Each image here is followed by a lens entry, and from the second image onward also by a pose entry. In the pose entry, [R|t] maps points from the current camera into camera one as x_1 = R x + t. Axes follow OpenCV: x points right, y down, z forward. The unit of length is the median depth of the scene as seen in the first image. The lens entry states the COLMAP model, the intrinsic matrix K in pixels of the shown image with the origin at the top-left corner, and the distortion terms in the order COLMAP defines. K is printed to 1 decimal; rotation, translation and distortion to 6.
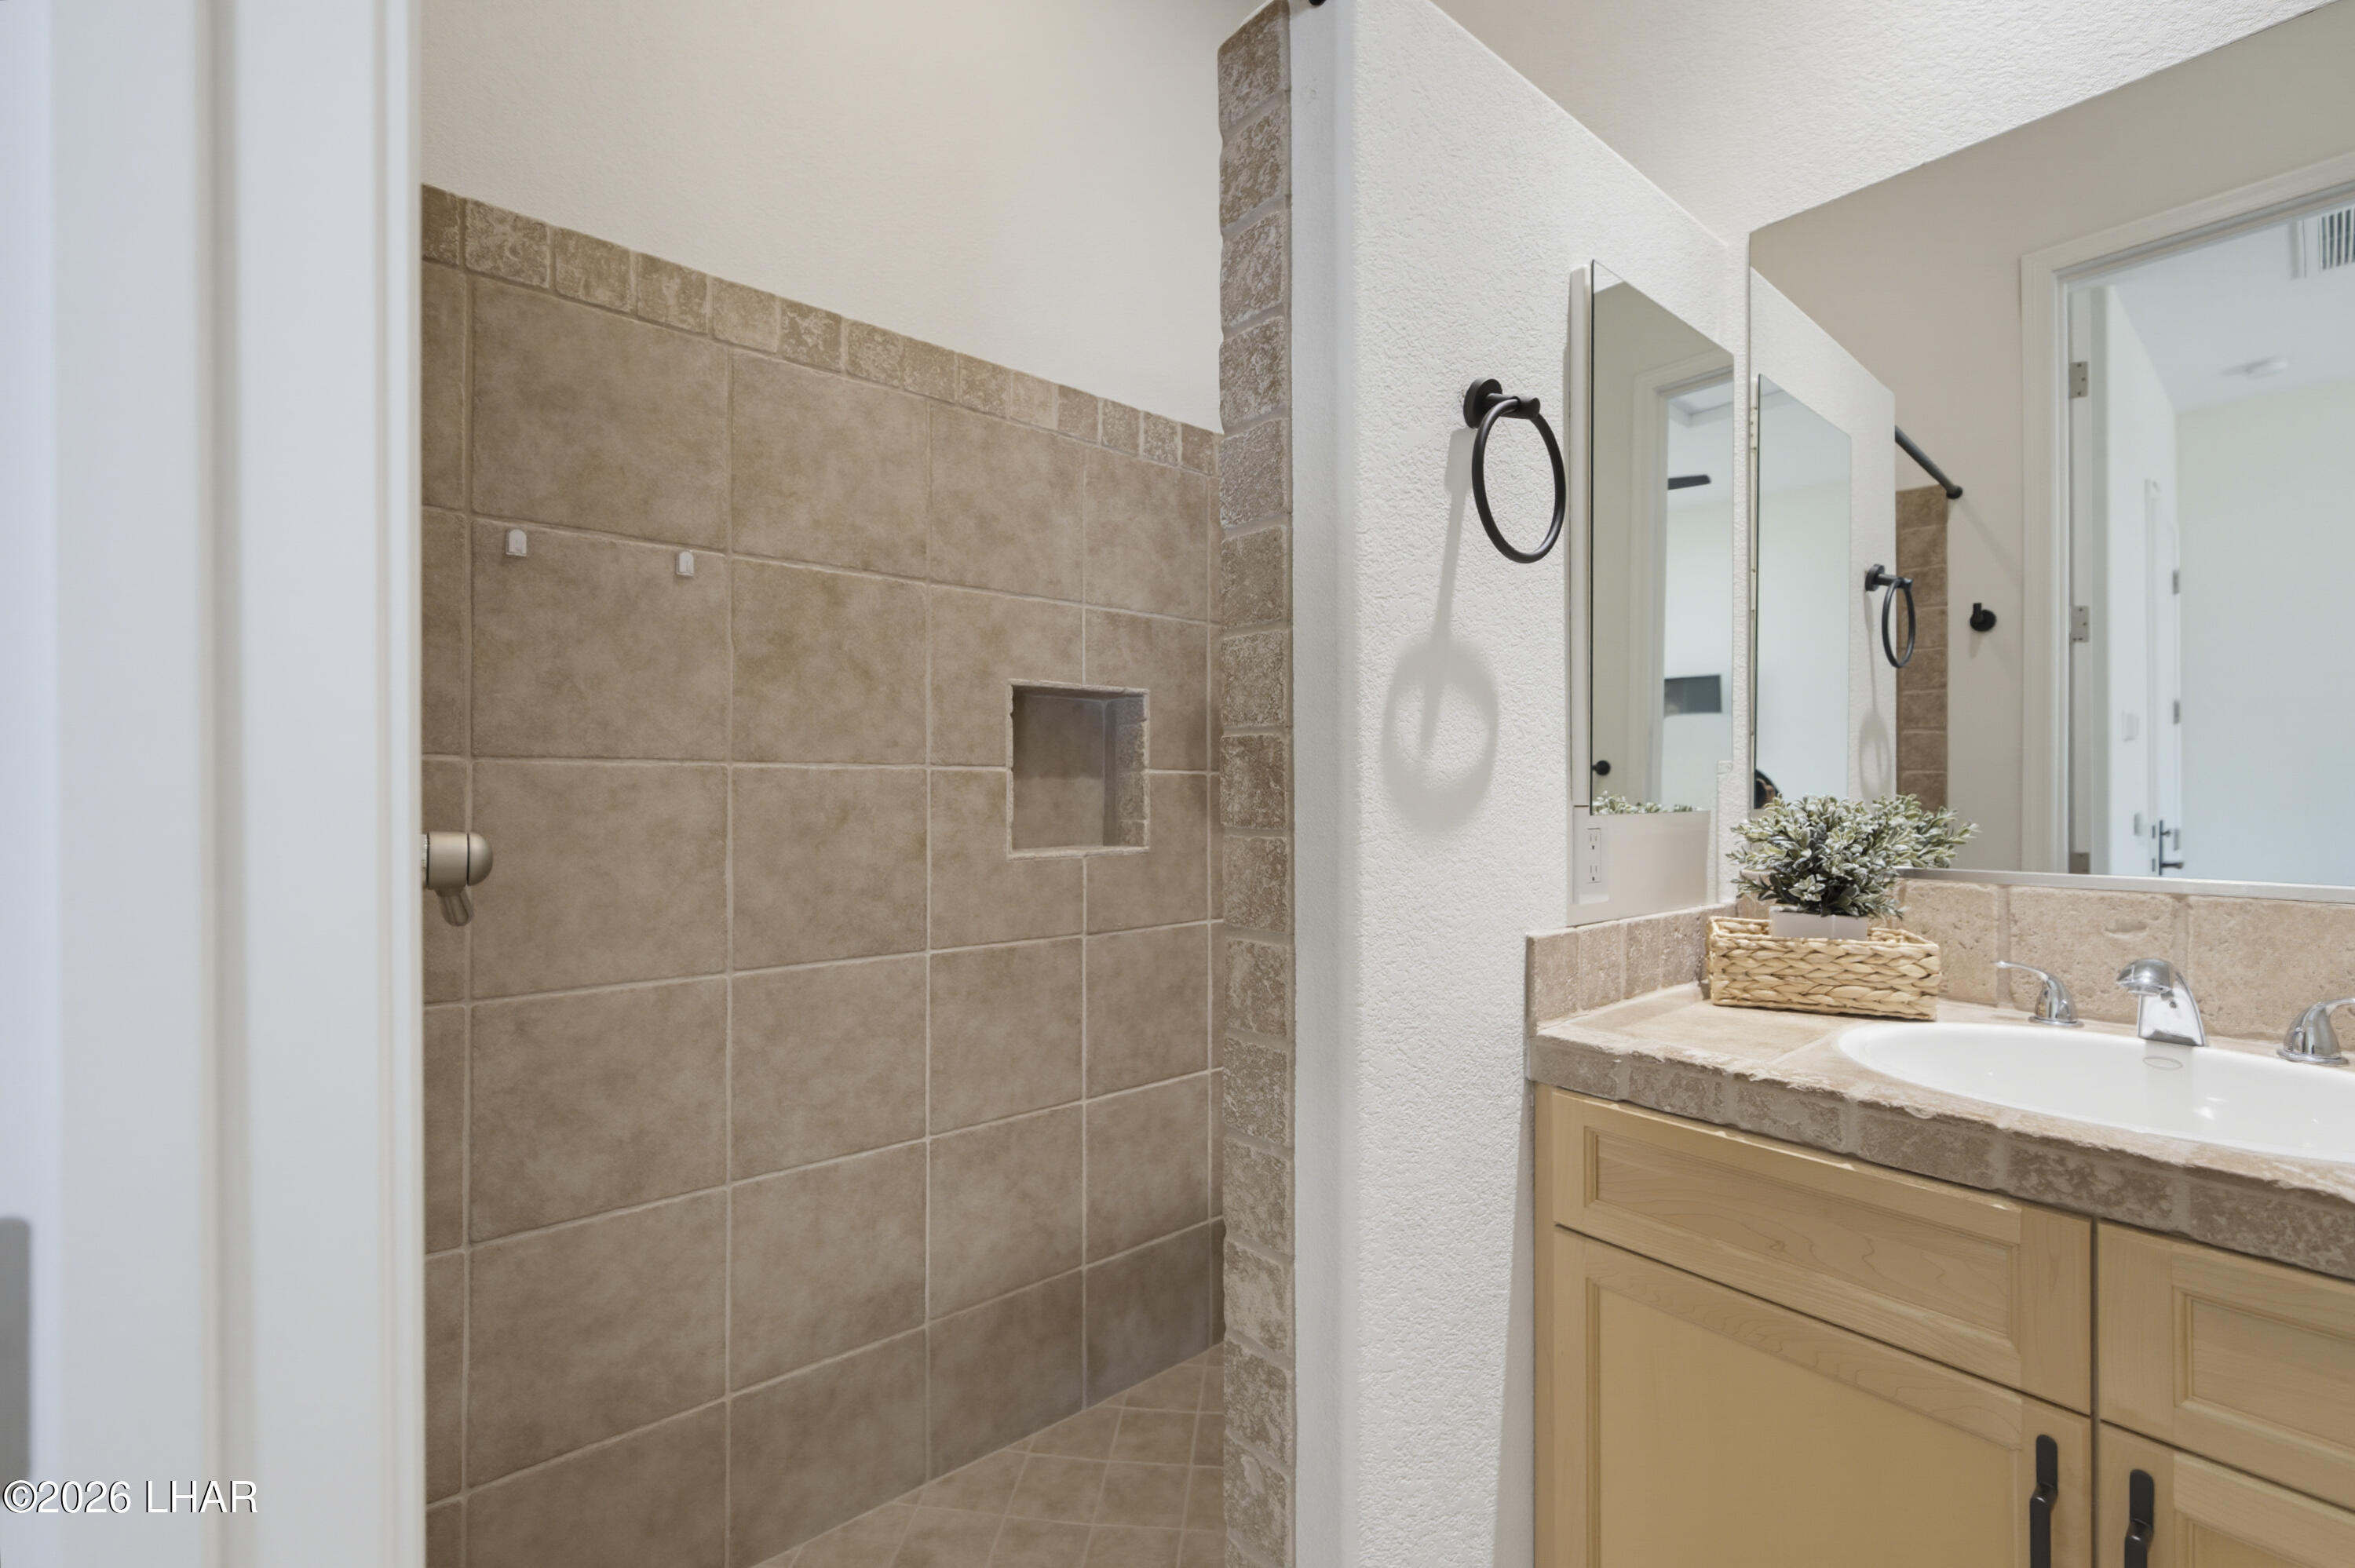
lens RADIAL K [[1028.4, 0, 1191.2], [0, 1028.4, 786.1], [0, 0, 1]] dist [-0.001920, -0.000050]
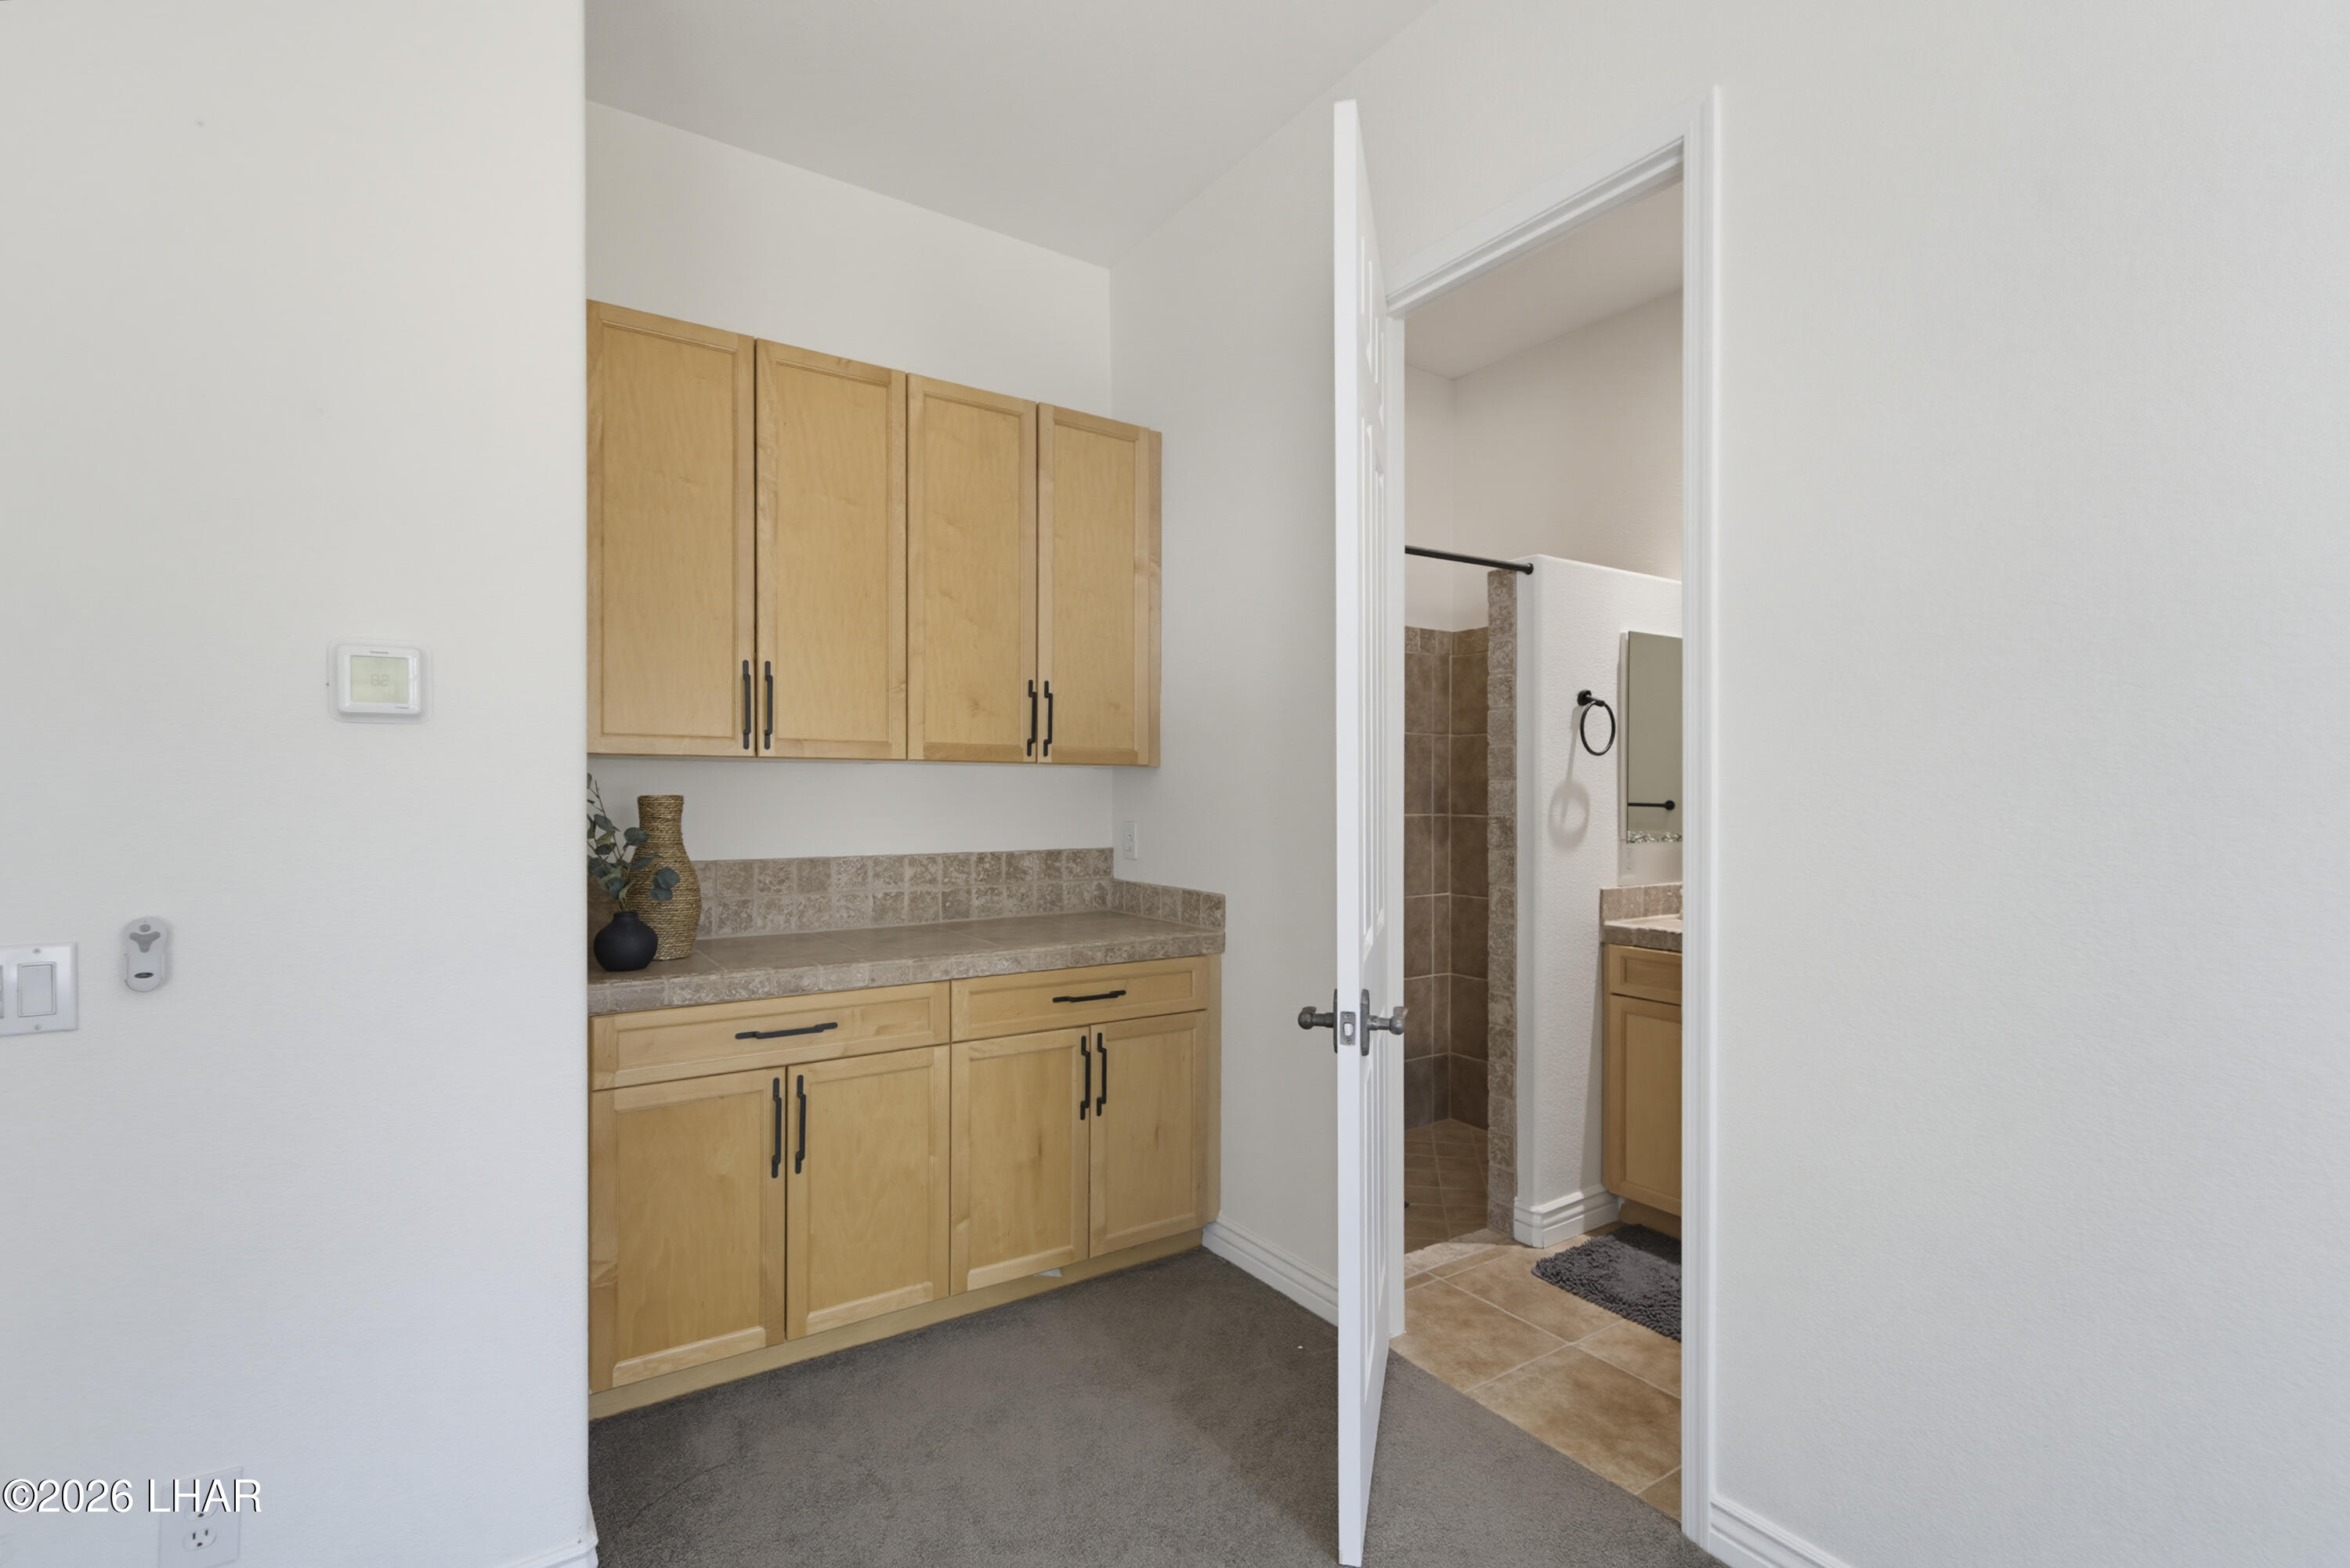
lens RADIAL K [[1026.3, 0, 1154.1], [0, 1026.3, 788.5], [0, 0, 1]] dist [-0.001920, -0.000050]
pose [[0.990673, 0.004727, -0.136175, -0.506021], [-0.004366, 0.999986, 0.002948, -0.129224], [0.136187, -0.002326, 0.990680, -1.964837]]
